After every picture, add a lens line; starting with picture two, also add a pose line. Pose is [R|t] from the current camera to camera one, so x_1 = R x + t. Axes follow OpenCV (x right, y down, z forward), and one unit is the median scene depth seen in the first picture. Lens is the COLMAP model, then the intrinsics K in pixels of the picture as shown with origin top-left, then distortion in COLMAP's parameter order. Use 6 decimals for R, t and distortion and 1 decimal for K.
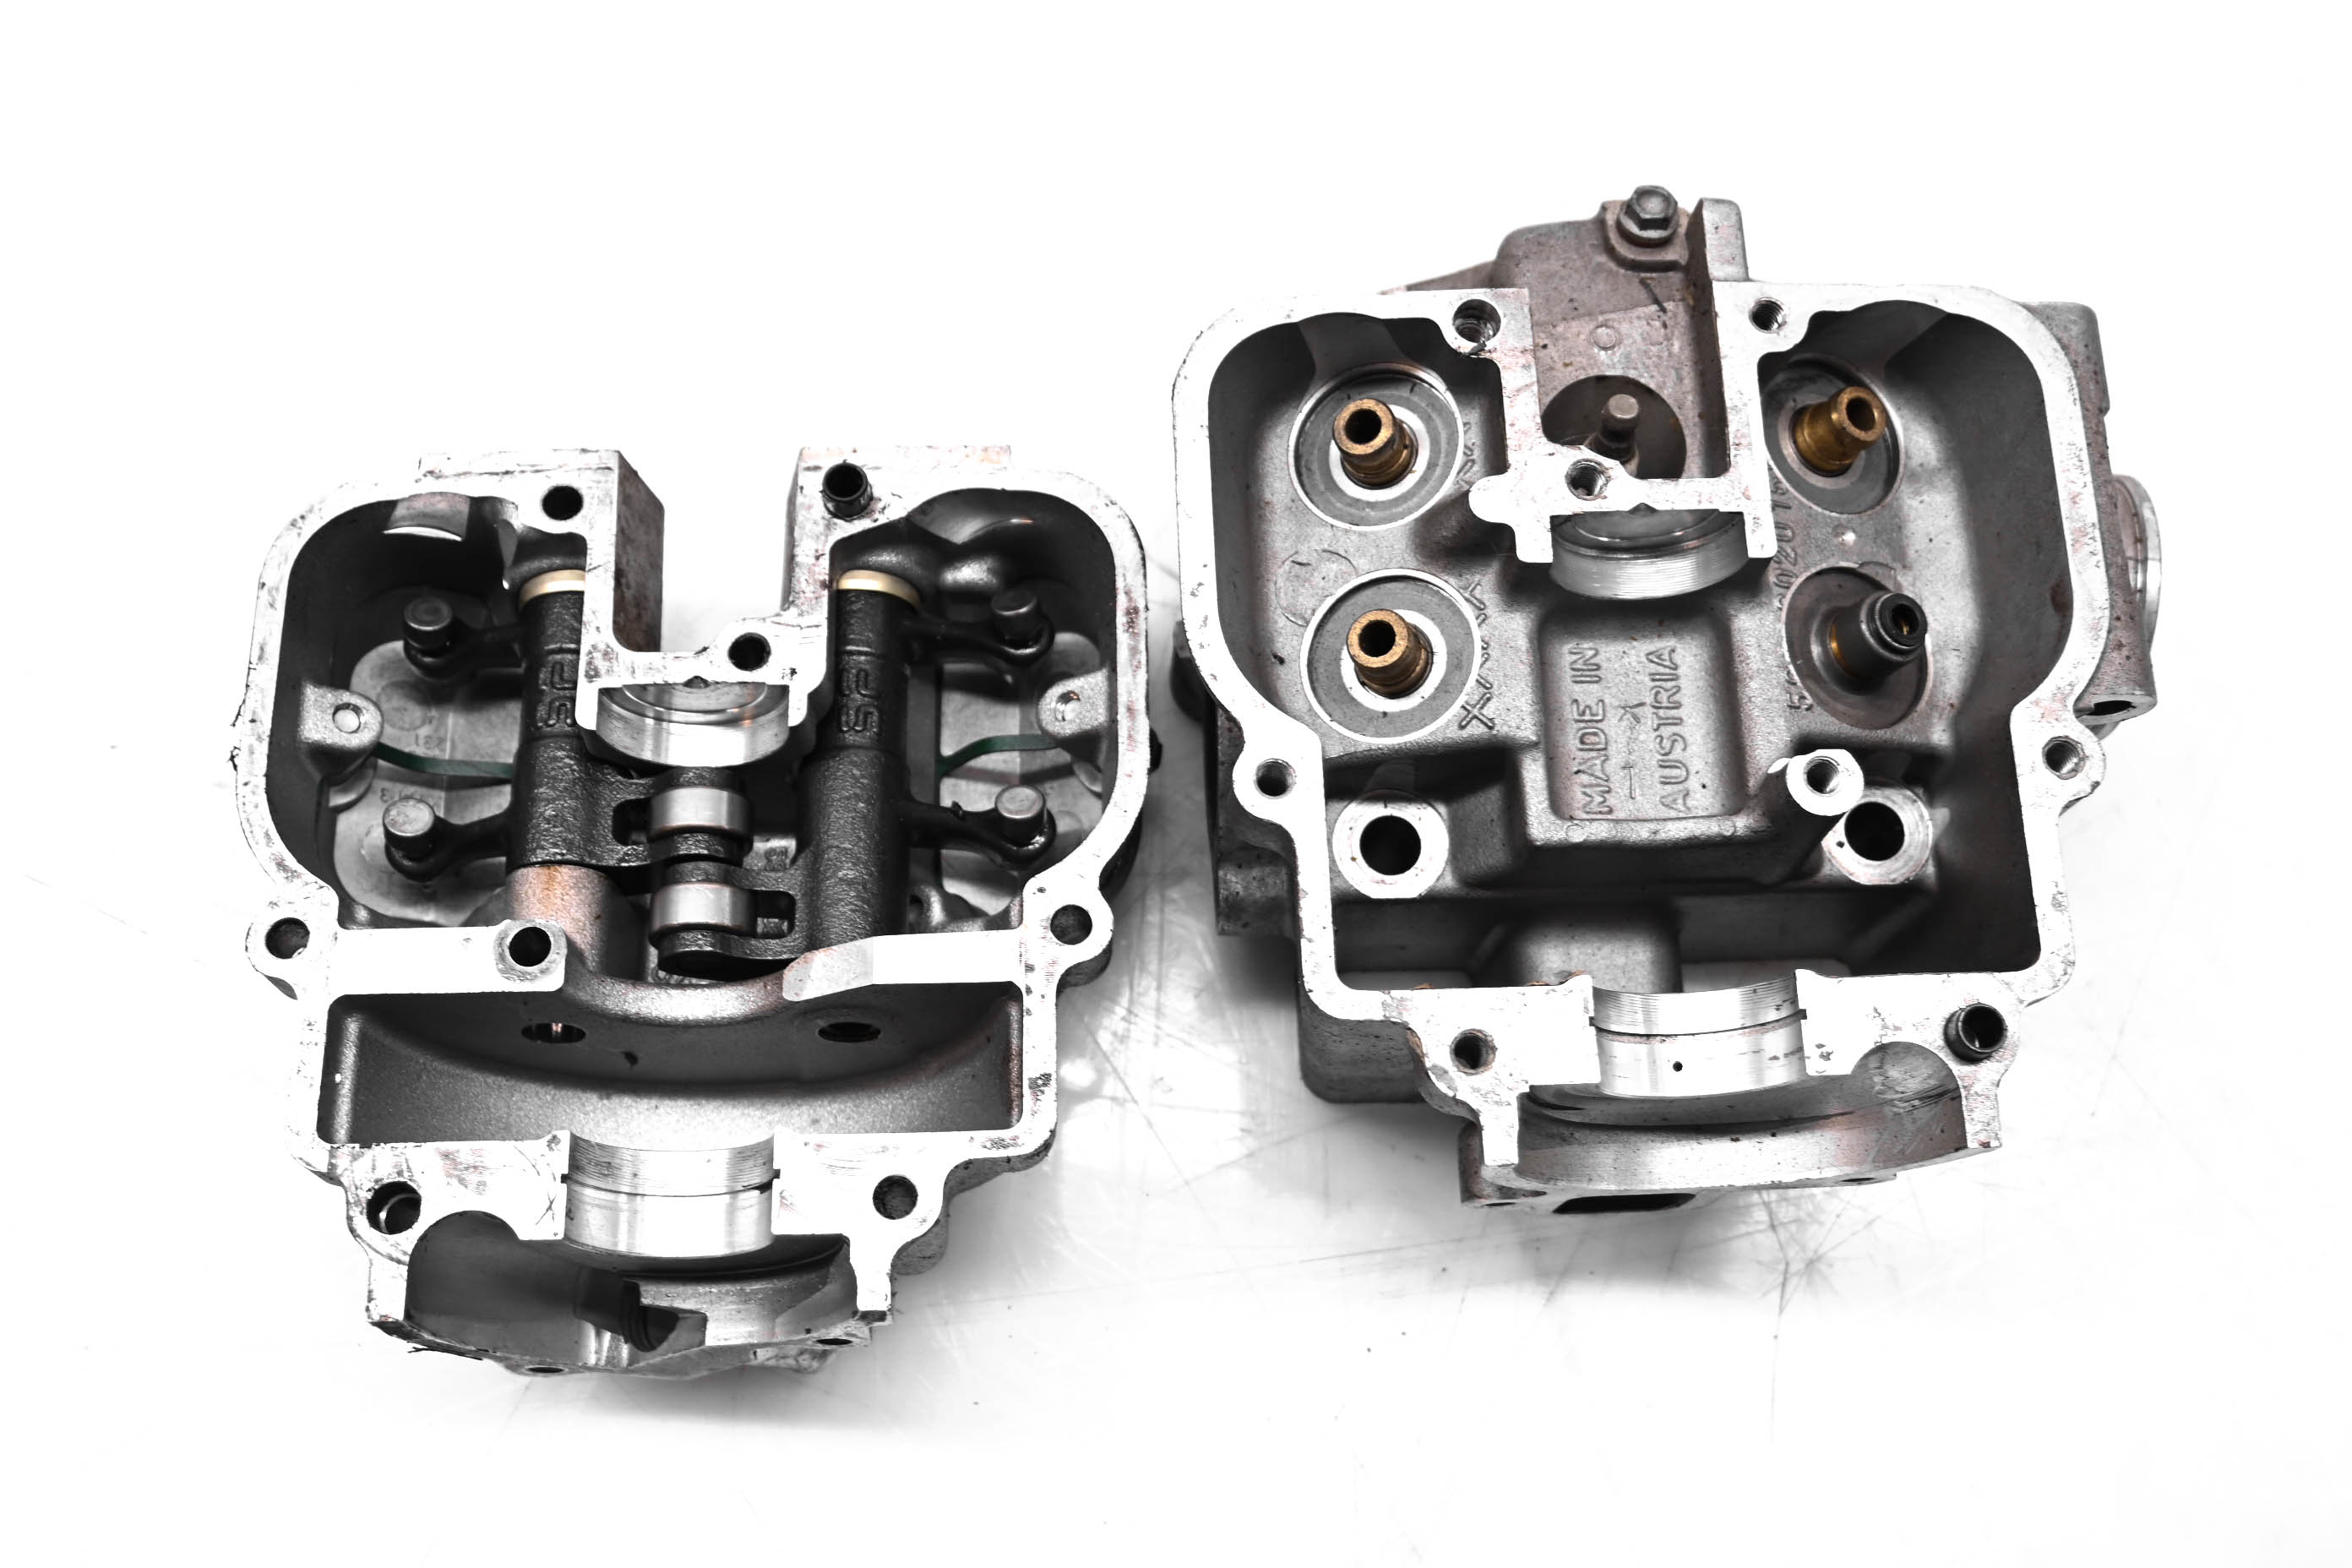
lens RADIAL K [[2526.3, 0, 1174.8], [0, 2526.3, 779.6], [0, 0, 1]] dist [-0.005976, 0.000000]
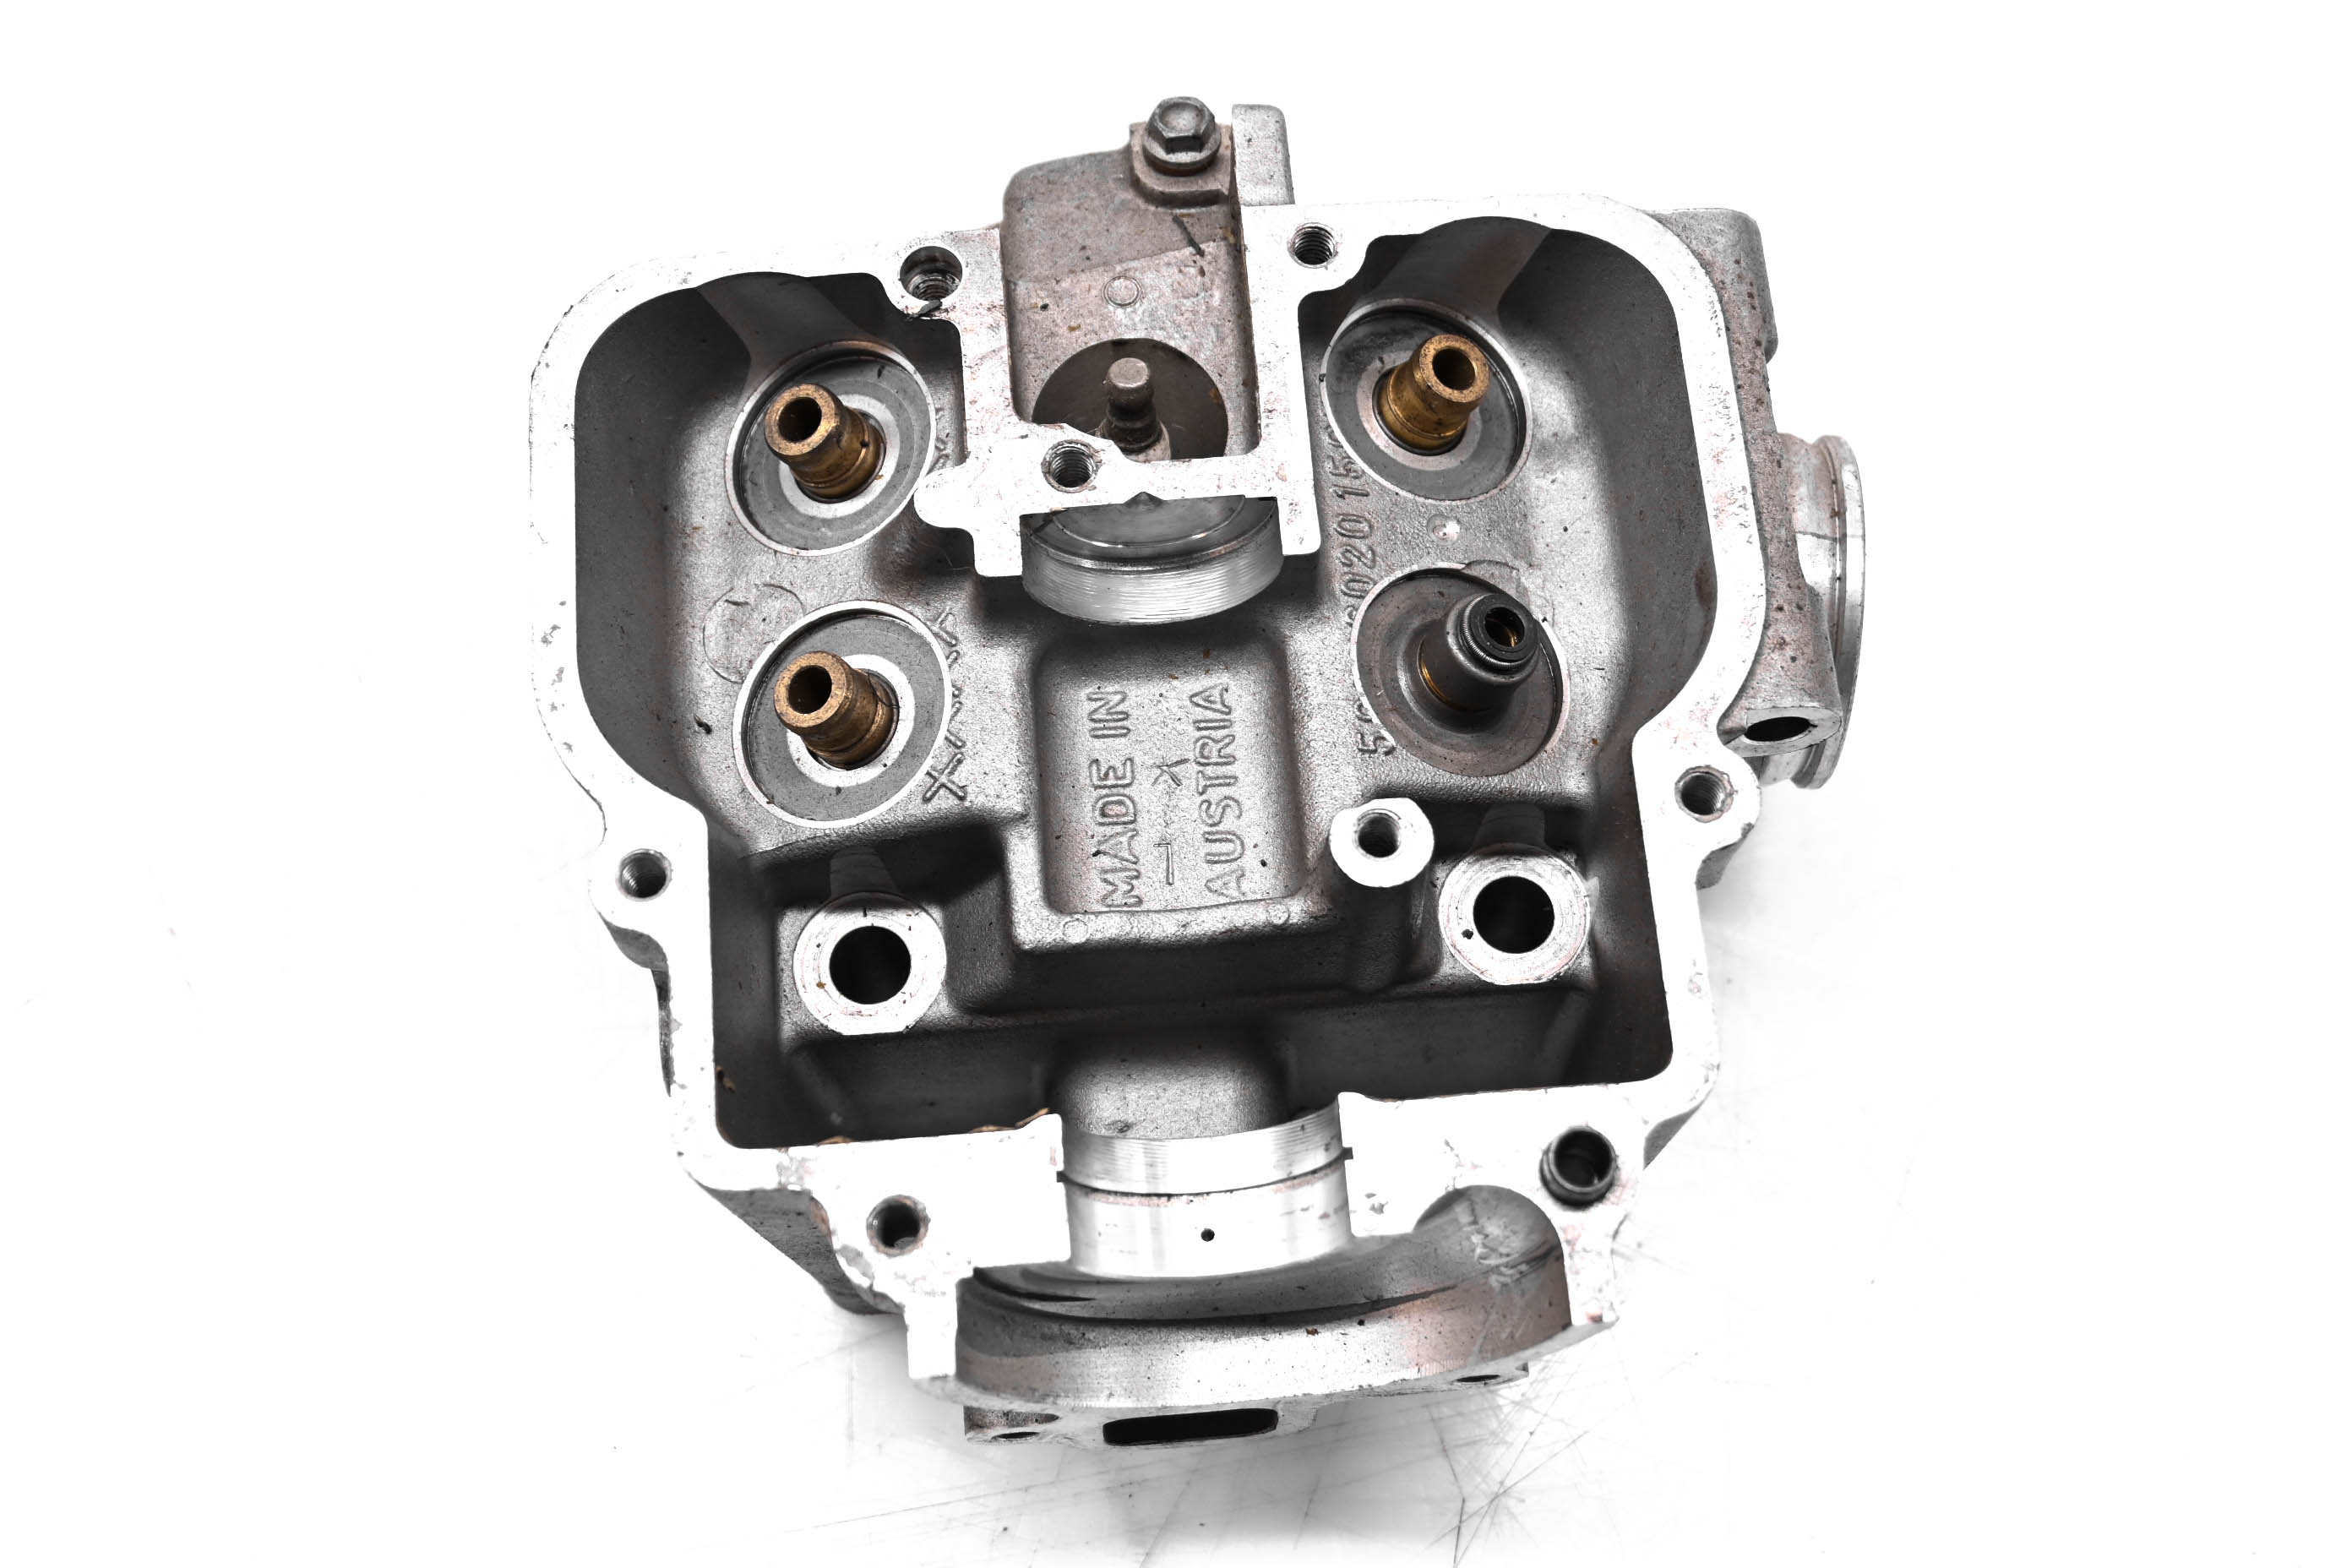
lens RADIAL K [[2918.8, 0, 1175.9], [0, 2918.8, 785.9], [0, 0, 1]] dist [-0.003093, 0.000000]
pose [[0.998329, -0.052340, -0.024477, 0.209426], [0.050540, 0.996326, -0.069137, 0.039225], [0.028005, 0.067785, 0.997307, 0.128703]]
